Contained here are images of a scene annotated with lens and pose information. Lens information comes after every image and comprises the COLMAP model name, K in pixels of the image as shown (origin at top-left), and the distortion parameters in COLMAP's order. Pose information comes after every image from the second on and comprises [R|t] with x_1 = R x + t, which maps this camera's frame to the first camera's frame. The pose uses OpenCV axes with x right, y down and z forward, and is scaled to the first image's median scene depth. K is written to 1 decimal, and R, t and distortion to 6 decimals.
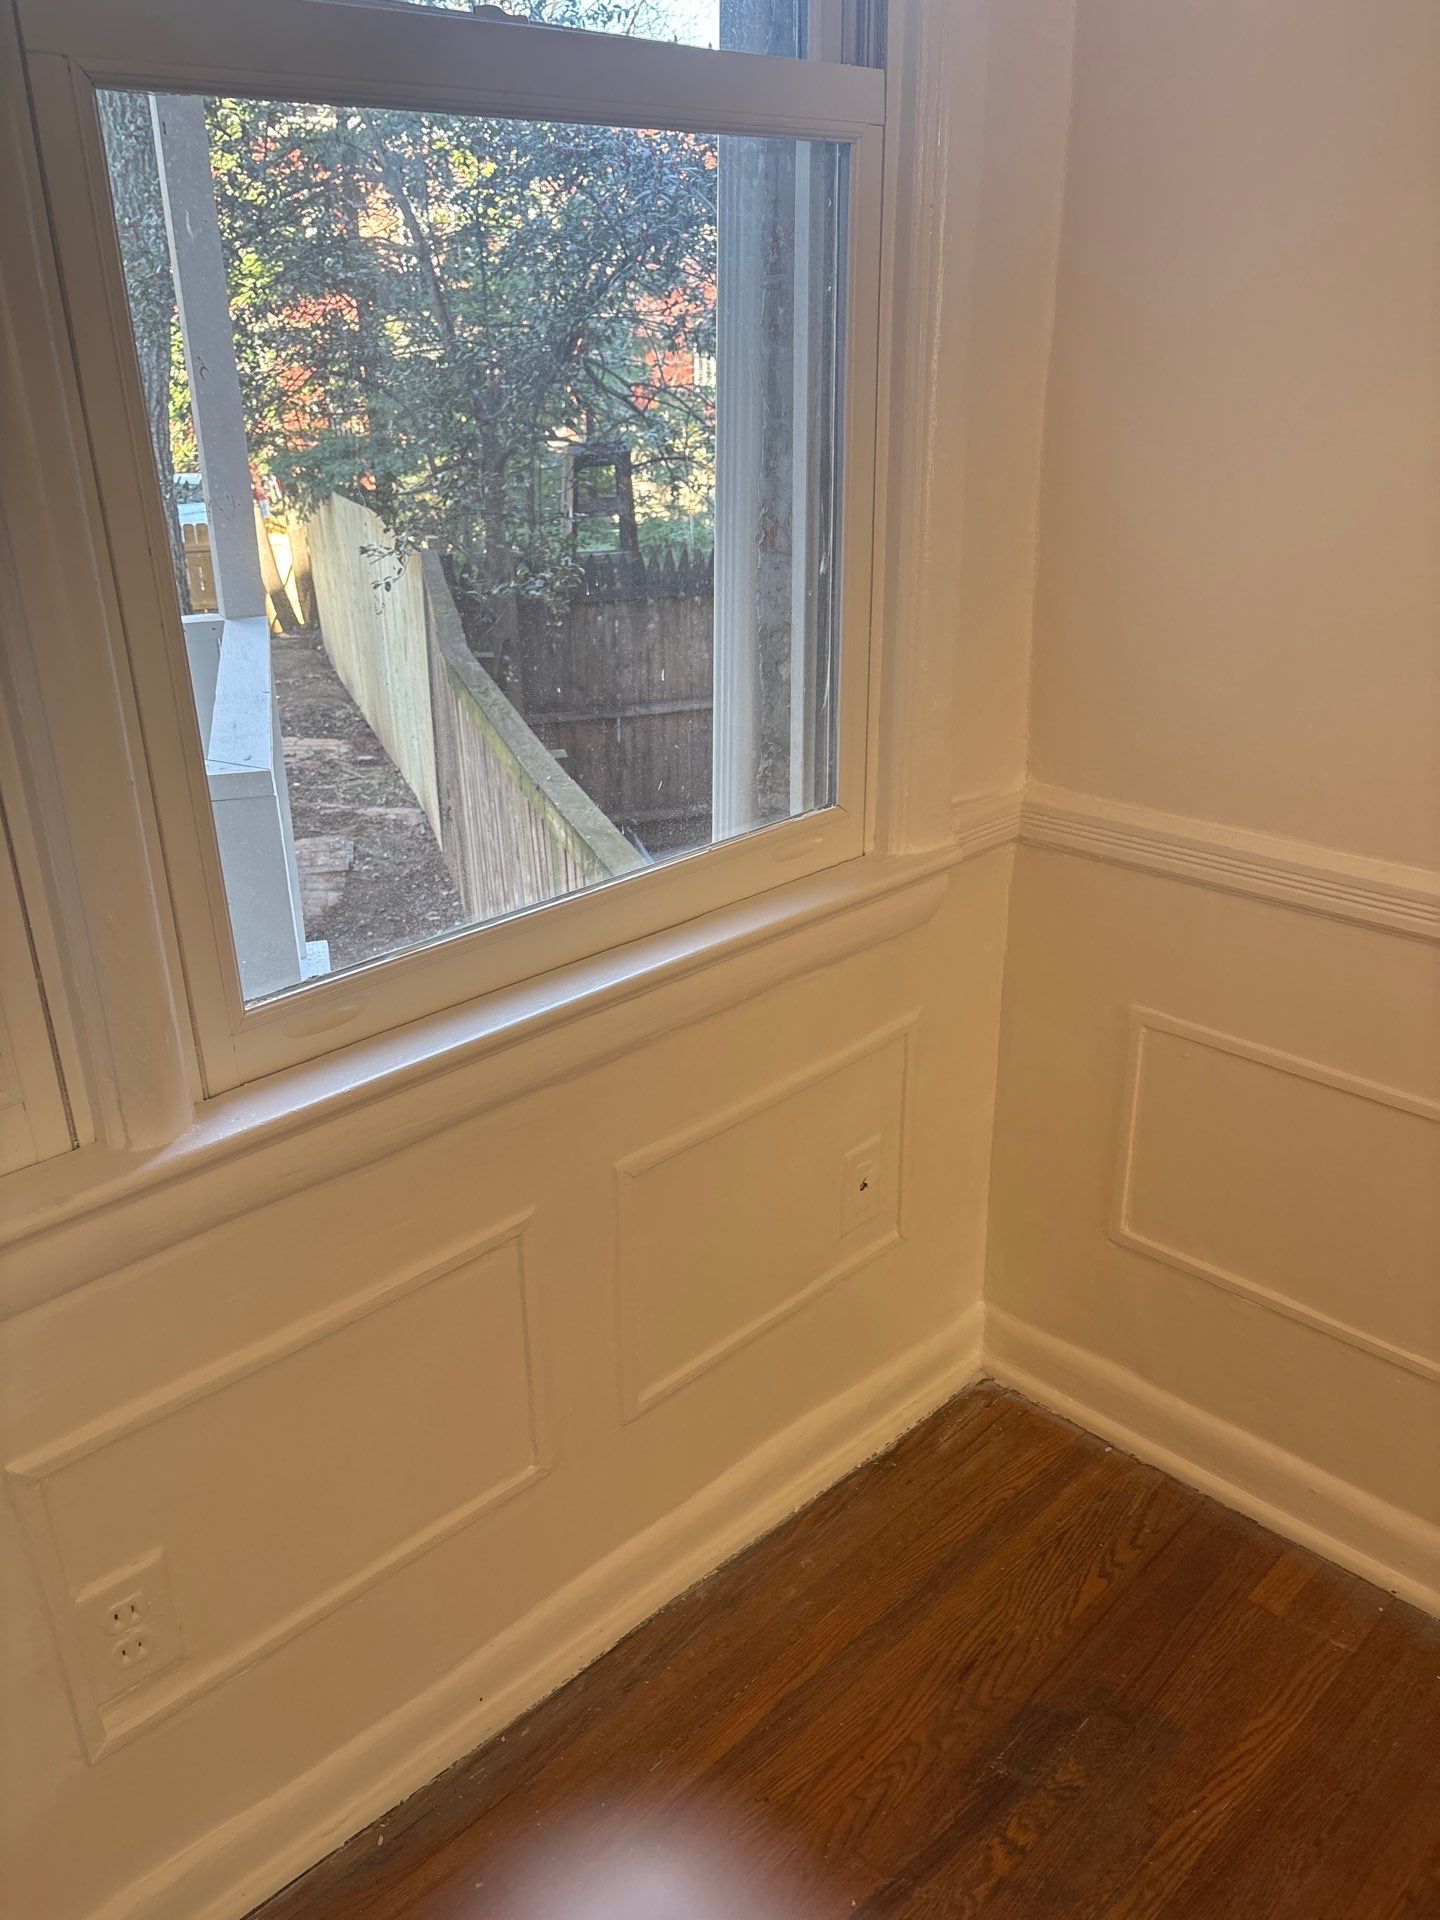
lens RADIAL K [[1450.7, 0, 706.7], [0, 1450.7, 959.4], [0, 0, 1]] dist [0.040594, -0.041692]
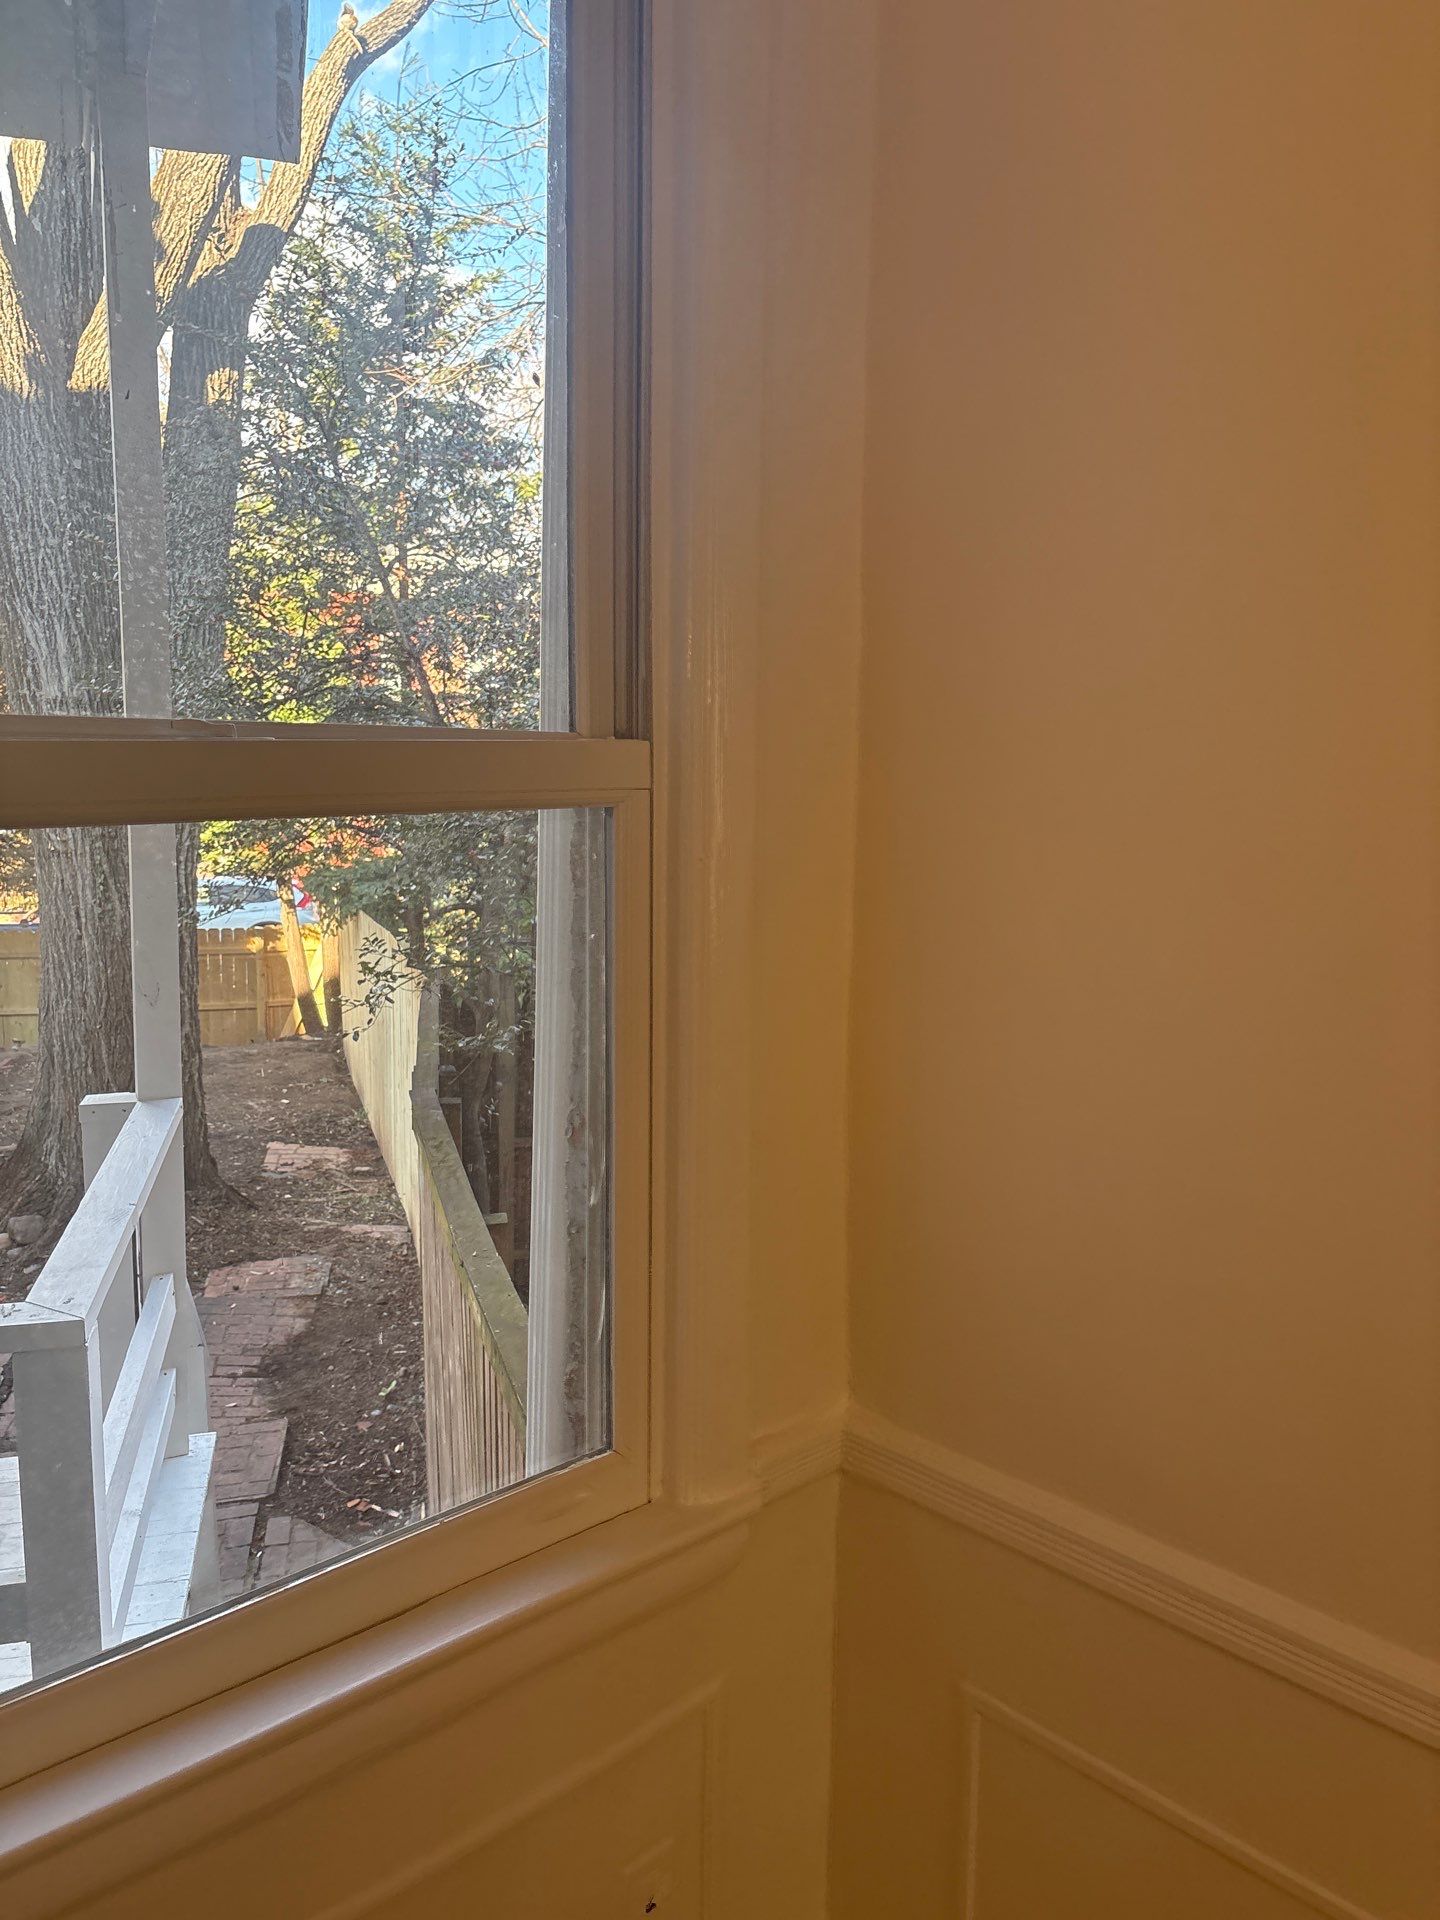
lens RADIAL K [[1450.7, 0, 727.4], [0, 1450.7, 967.6], [0, 0, 1]] dist [0.040594, -0.041692]
pose [[0.999440, 0.031015, -0.012592, 0.130750], [-0.033218, 0.965361, -0.258796, -0.131746], [0.004129, 0.259070, 0.965850, 0.043336]]
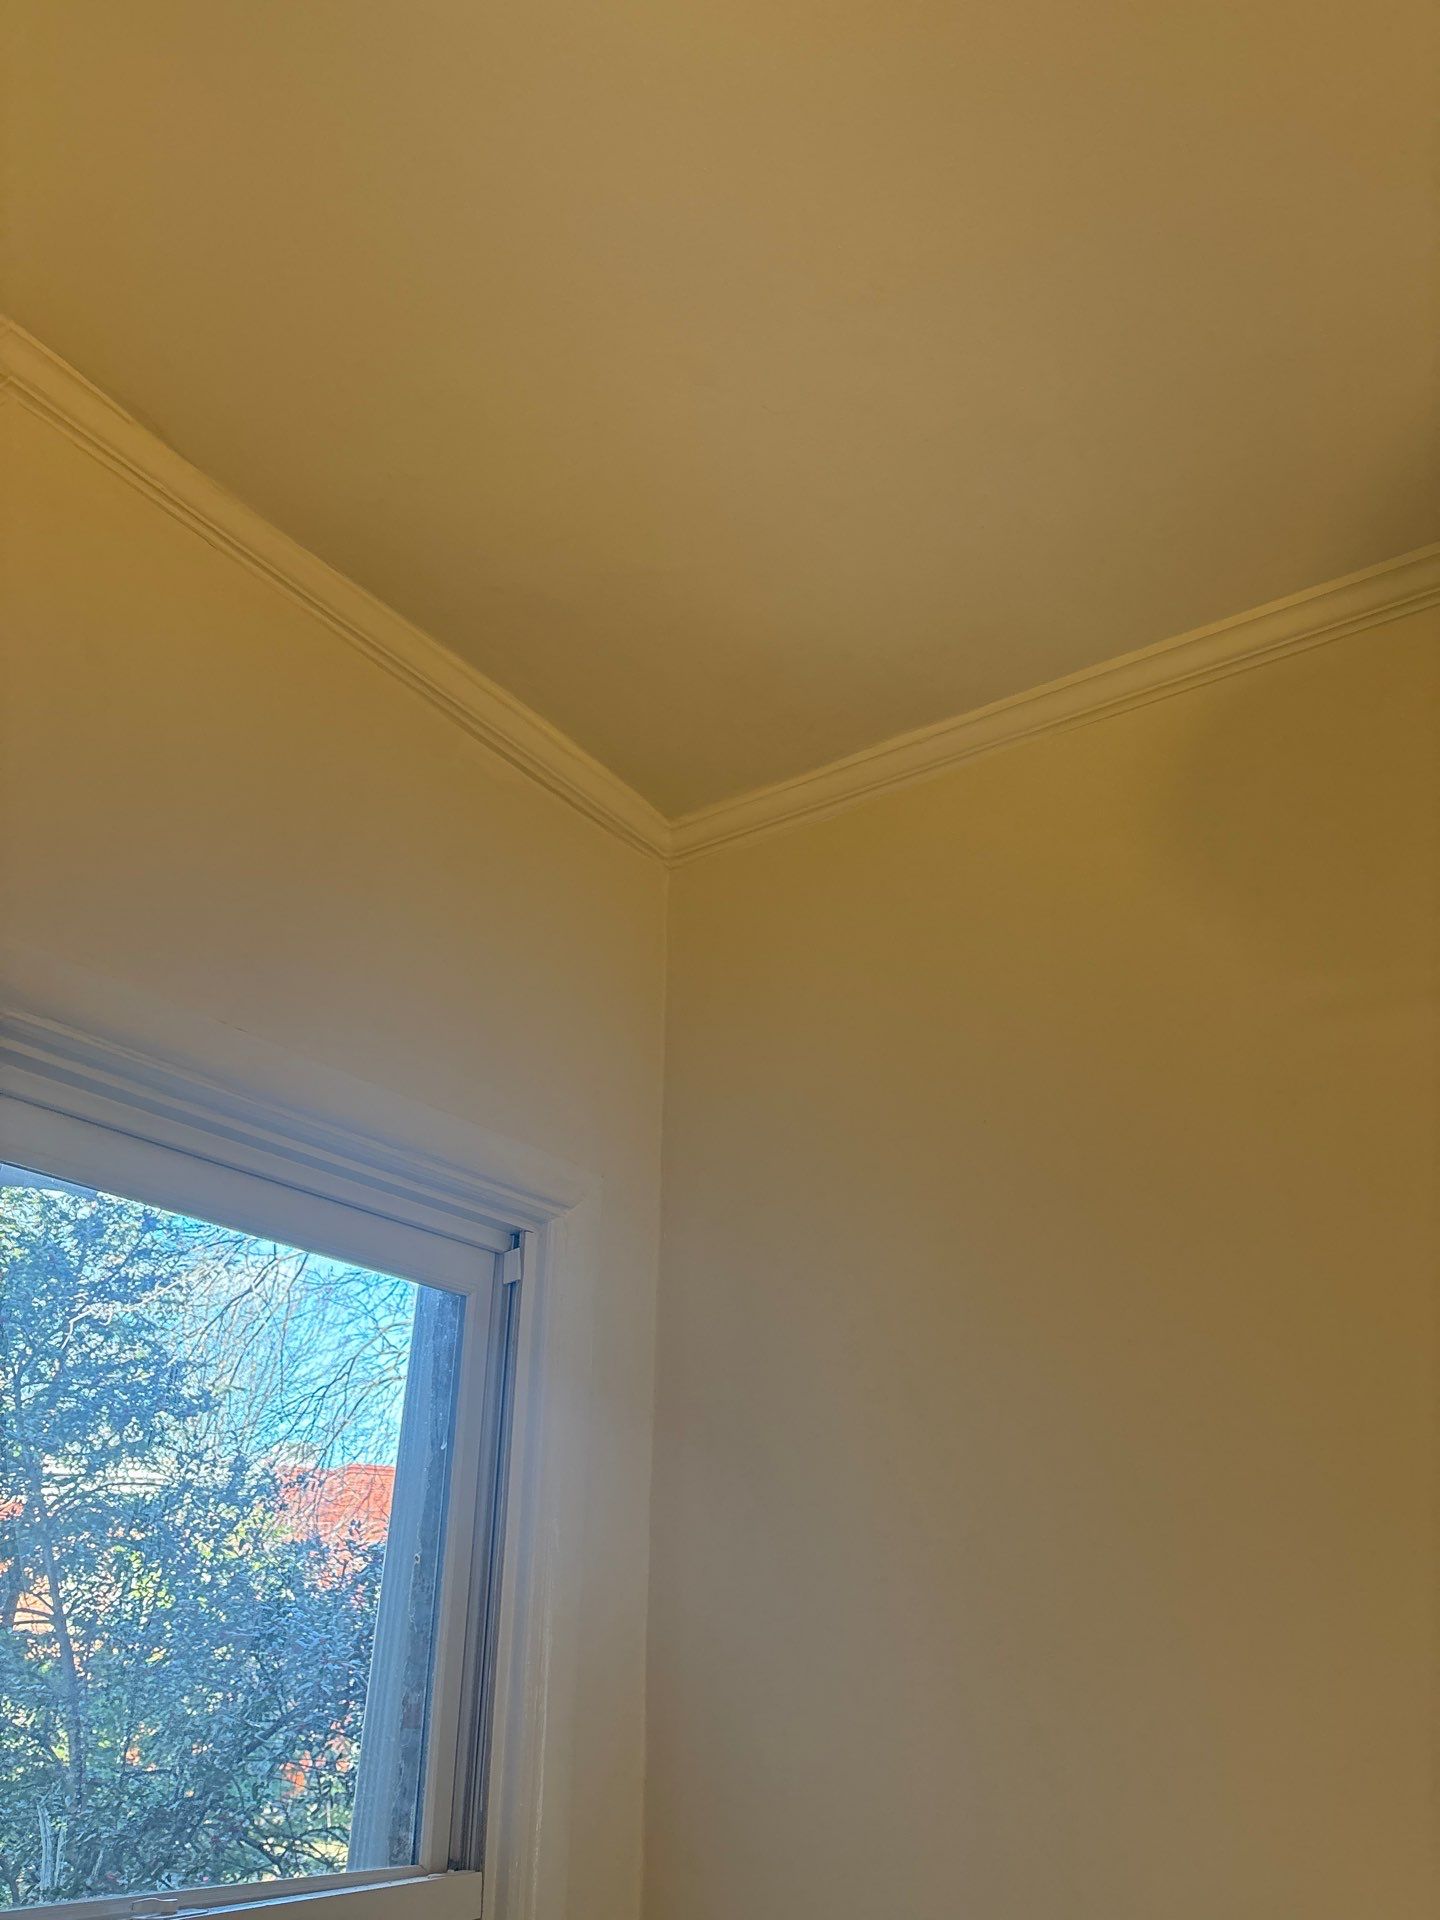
lens RADIAL K [[1450.7, 0, 708.8], [0, 1450.7, 963.8], [0, 0, 1]] dist [0.040594, -0.041692]
pose [[0.979189, 0.111984, 0.169260, 0.010427], [0.056572, 0.650332, -0.757541, -0.112715], [-0.194907, 0.751351, 0.630462, -0.250105]]
